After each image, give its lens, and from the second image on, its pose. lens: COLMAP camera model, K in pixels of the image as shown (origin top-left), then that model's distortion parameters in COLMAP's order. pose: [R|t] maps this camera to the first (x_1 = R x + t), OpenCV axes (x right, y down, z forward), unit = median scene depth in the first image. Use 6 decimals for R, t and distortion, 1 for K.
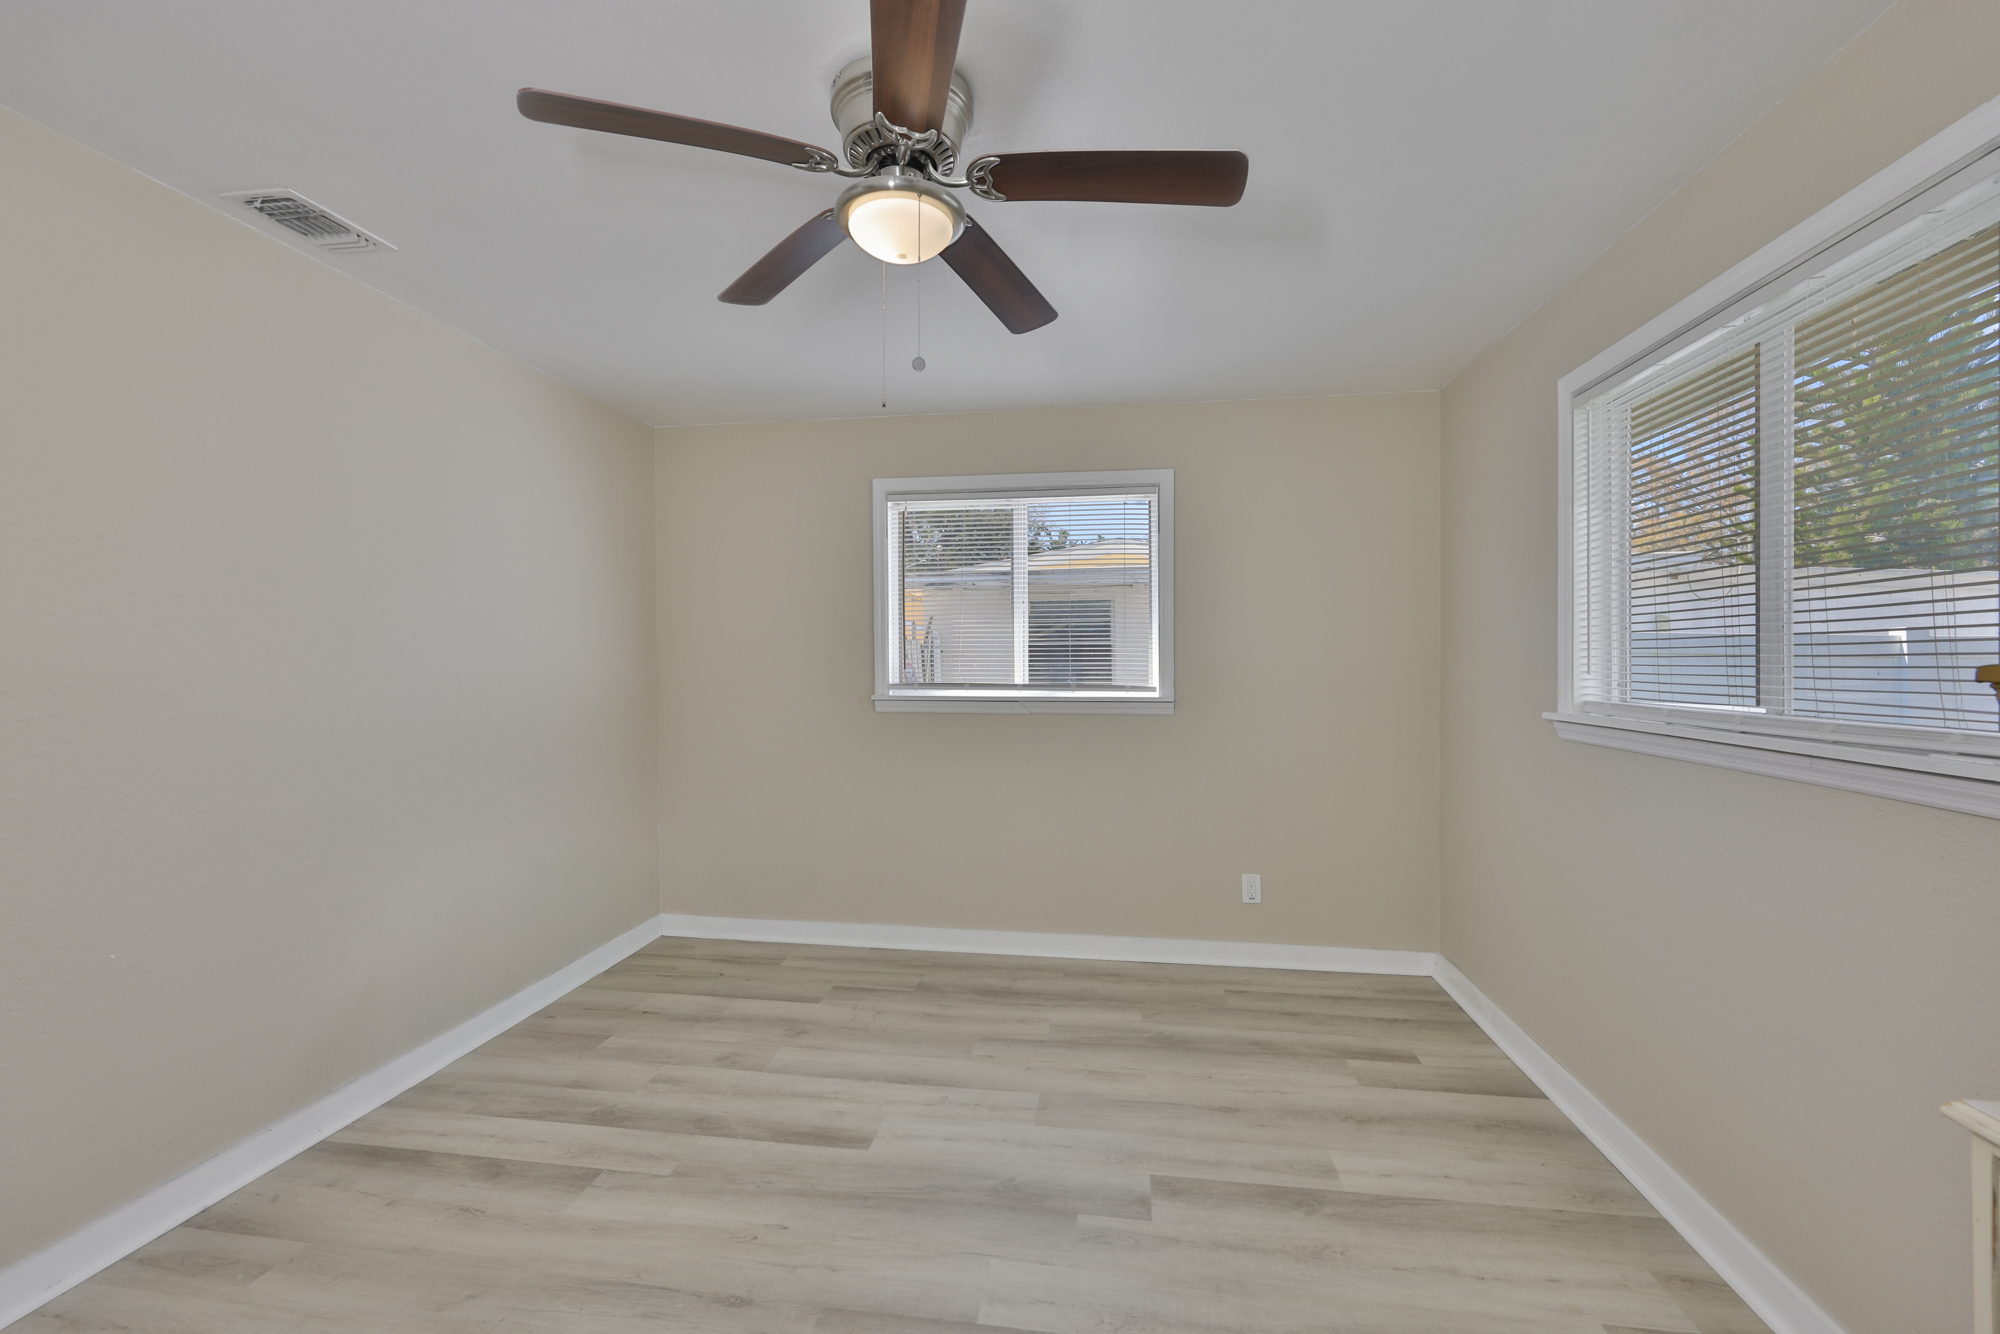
lens RADIAL K [[845.6, 0, 1000.0], [0, 845.6, 666.5], [0, 0, 1]] dist [-0.000720, -0.000093]
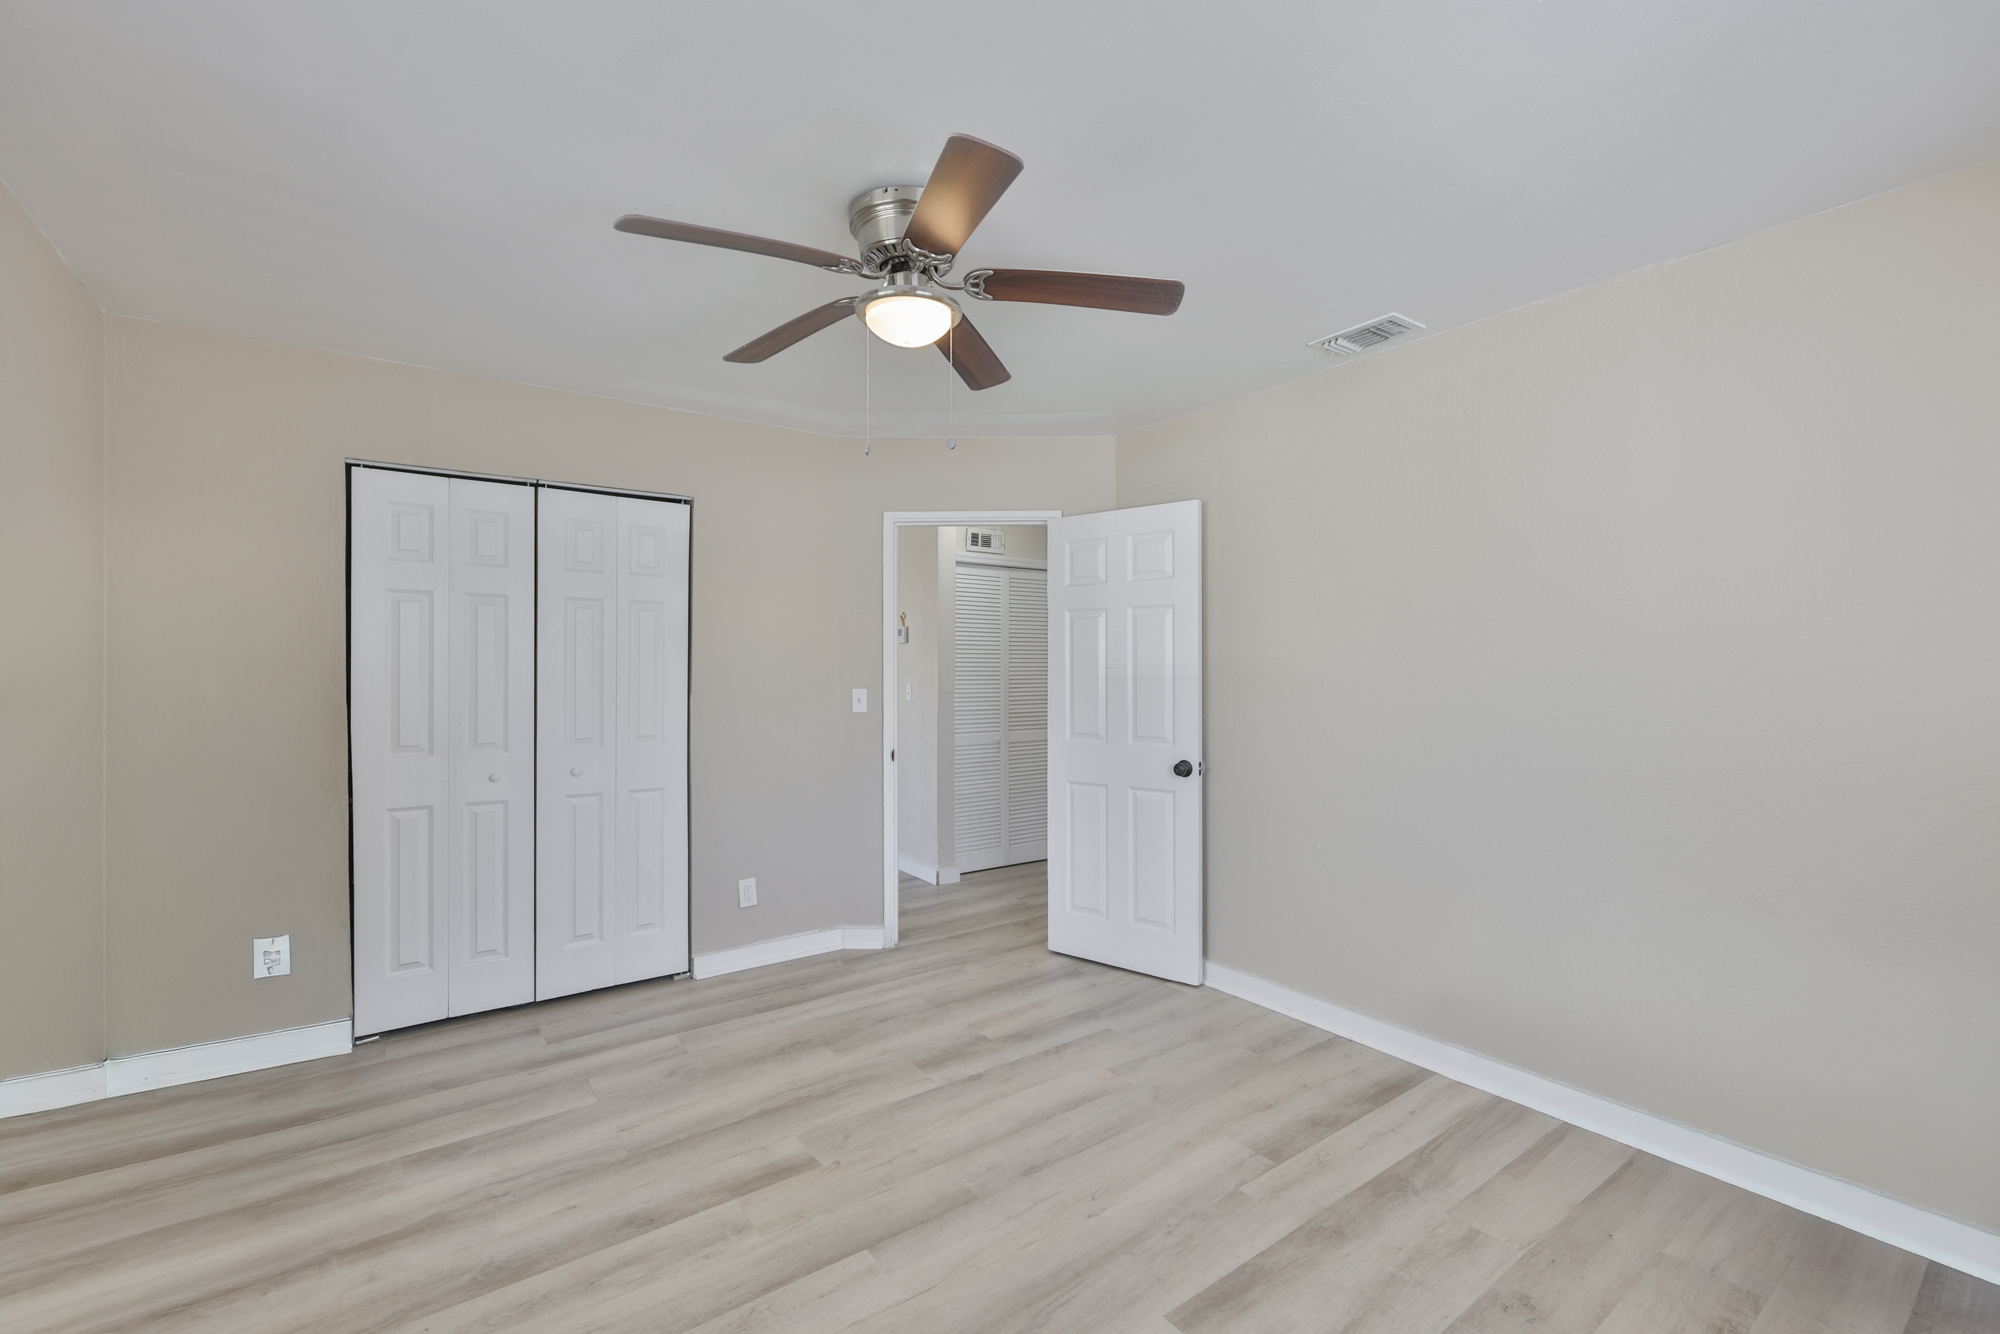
lens RADIAL K [[845.6, 0, 996.4], [0, 845.6, 663.6], [0, 0, 1]] dist [-0.000720, -0.000093]
pose [[-0.714287, -0.003610, -0.699844, 0.510720], [0.002119, 0.999971, -0.007321, -0.008538], [0.699850, -0.006712, -0.714258, 1.524646]]
